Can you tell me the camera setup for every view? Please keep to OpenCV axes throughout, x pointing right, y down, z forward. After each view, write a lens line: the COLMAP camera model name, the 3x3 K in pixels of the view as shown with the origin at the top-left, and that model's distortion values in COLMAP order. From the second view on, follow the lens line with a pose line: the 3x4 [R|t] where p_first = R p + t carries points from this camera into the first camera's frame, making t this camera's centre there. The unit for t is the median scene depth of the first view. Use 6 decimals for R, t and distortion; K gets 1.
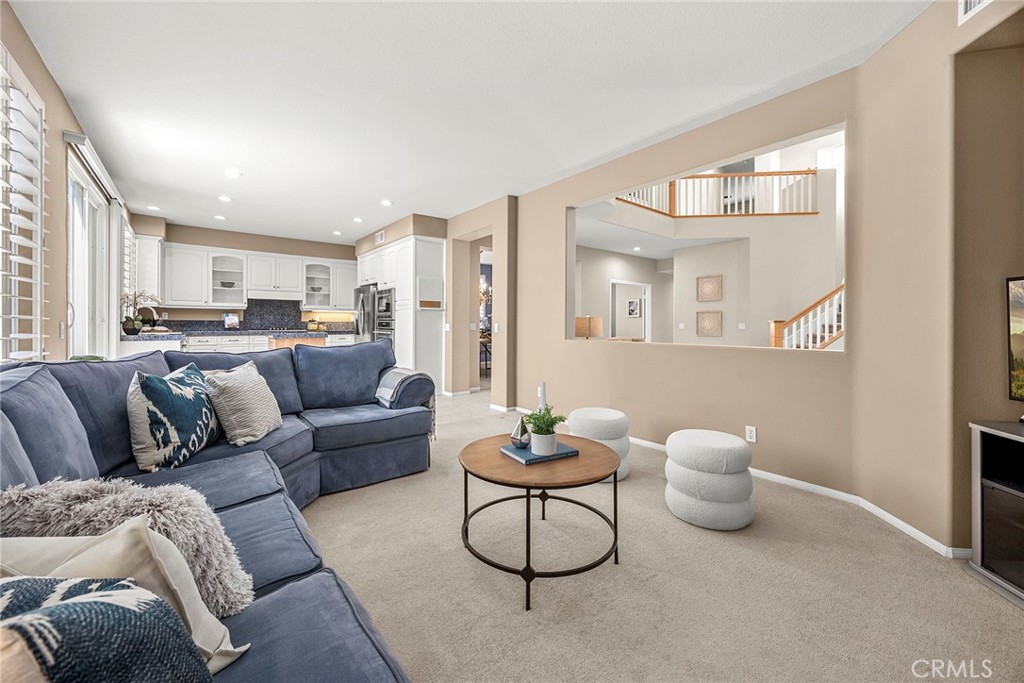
lens RADIAL K [[393.3, 0, 502.2], [0, 393.3, 322.3], [0, 0, 1]] dist [-0.000896, 0.000146]
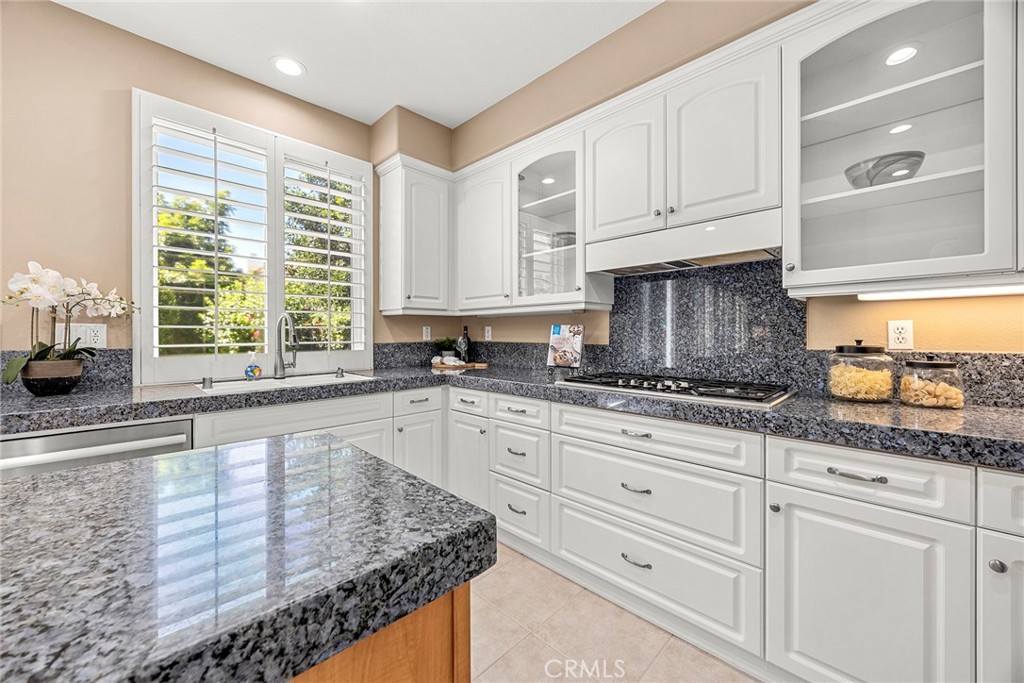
lens RADIAL K [[393.3, 0, 510.7], [0, 393.3, 338.2], [0, 0, 1]] dist [-0.000896, 0.000146]
pose [[0.123026, 0.006550, -0.992382, -0.360586], [0.008221, 0.999937, 0.007619, -0.013323], [0.992369, -0.009095, 0.122965, 0.925131]]
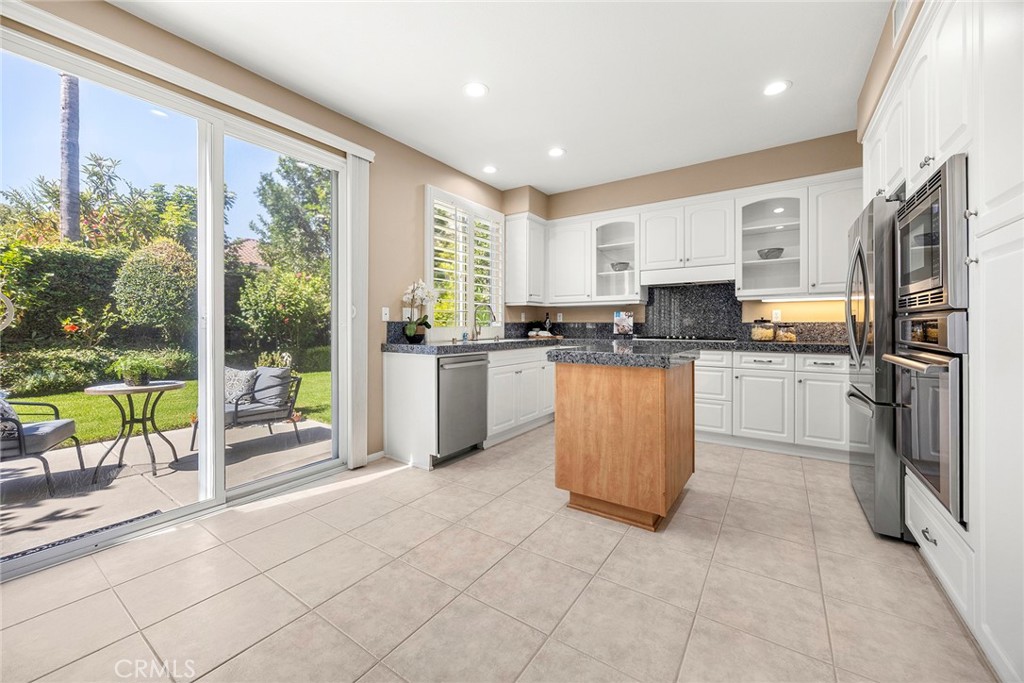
lens RADIAL K [[393.3, 0, 513.3], [0, 393.3, 331.3], [0, 0, 1]] dist [-0.000896, 0.000146]
pose [[0.301202, 0.008908, -0.953519, -0.134187], [0.005574, 0.999923, 0.011102, 0.001834], [0.953544, -0.008659, 0.301129, 0.646695]]
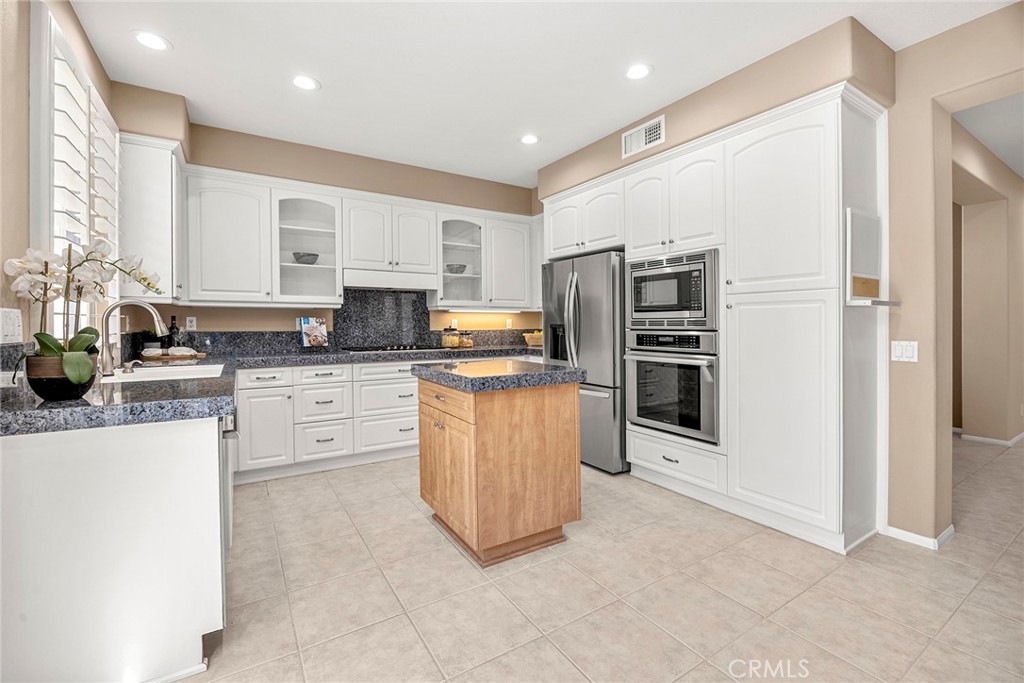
lens RADIAL K [[433.4, 0, 499.8], [0, 433.4, 328.7], [0, 0, 1]] dist [-0.019037, 0.000238]
pose [[0.993372, -0.005182, -0.114823, -0.399944], [0.006849, 0.999877, 0.014124, -0.014174], [0.114736, -0.014816, 0.993286, 0.494840]]
